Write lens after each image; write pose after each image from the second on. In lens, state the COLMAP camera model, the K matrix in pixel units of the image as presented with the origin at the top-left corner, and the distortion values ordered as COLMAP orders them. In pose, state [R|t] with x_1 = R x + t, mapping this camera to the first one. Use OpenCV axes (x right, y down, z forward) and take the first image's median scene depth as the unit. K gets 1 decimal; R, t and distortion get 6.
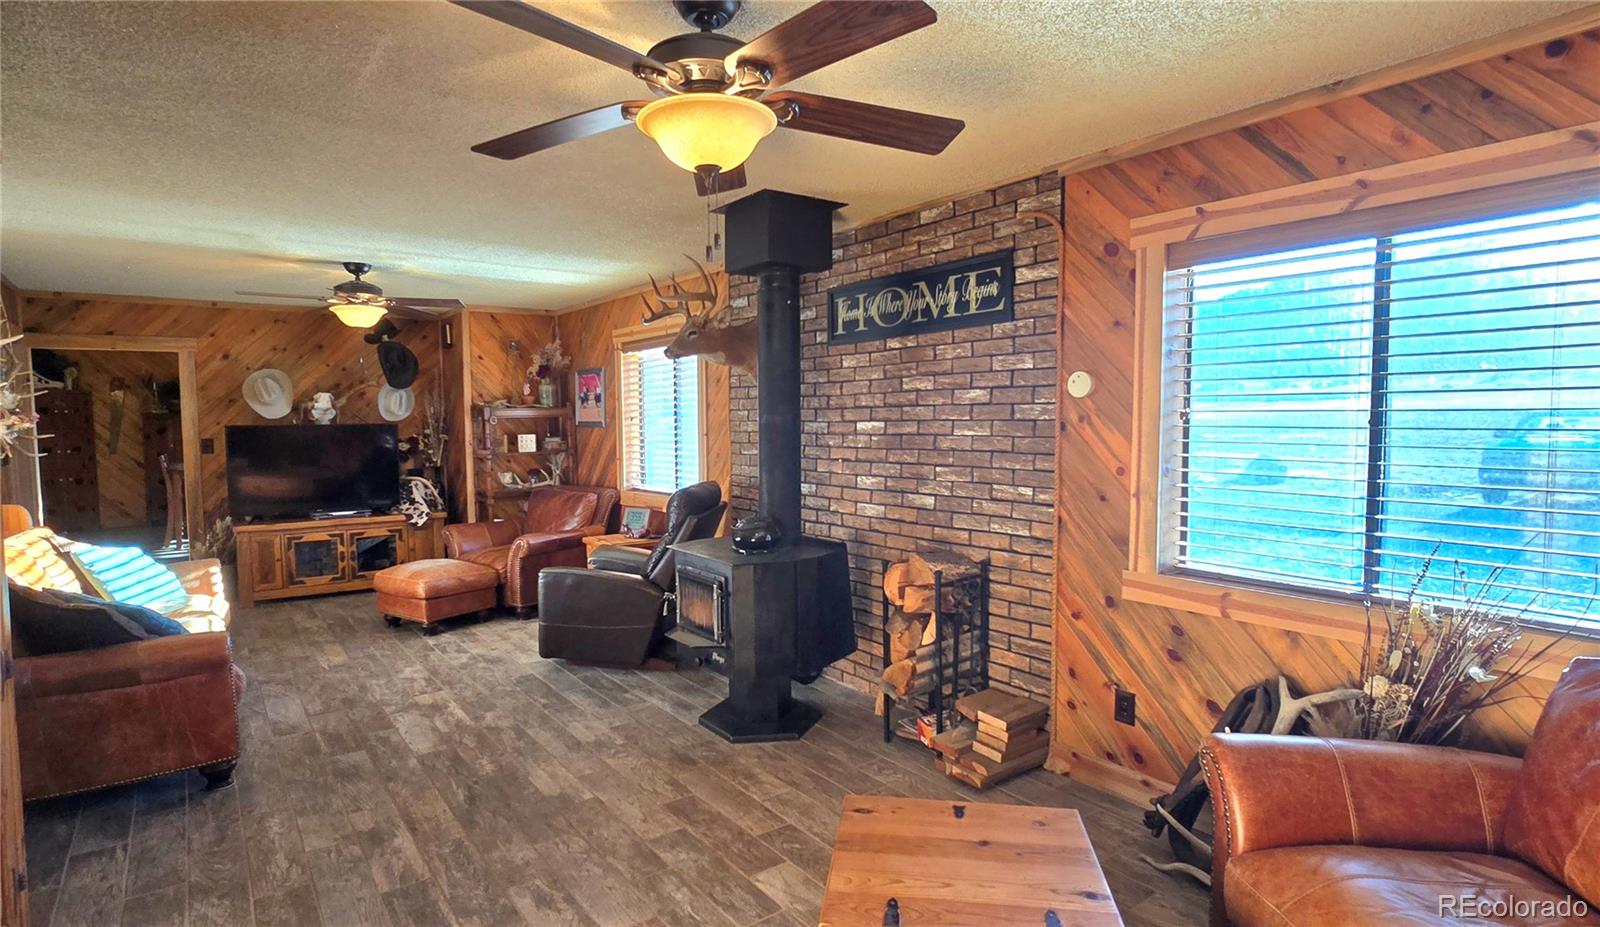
lens RADIAL K [[828.7, 0, 800.0], [0, 828.7, 463.5], [0, 0, 1]] dist [-0.002113, 0.000469]
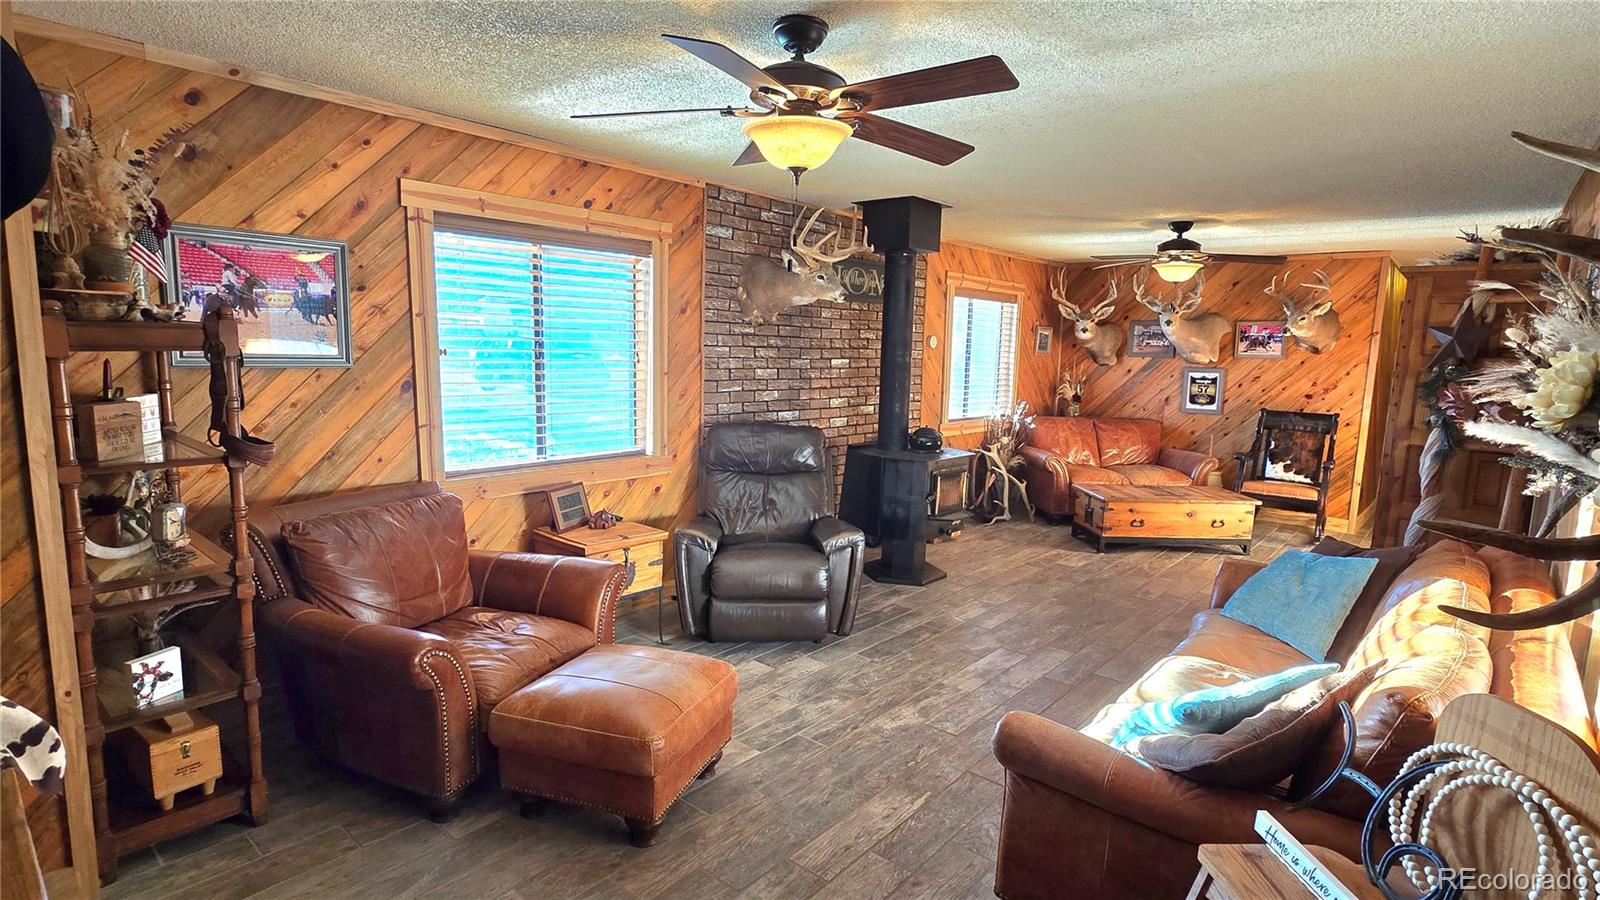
lens RADIAL K [[791.2, 0, 800.0], [0, 791.2, 450.0], [0, 0, 1]] dist [0.001694, -0.000039]
pose [[-0.220410, -0.127697, 0.967012, -1.218288], [0.031762, 0.989928, 0.137962, -0.085331], [-0.974890, 0.061123, -0.214134, 1.369097]]
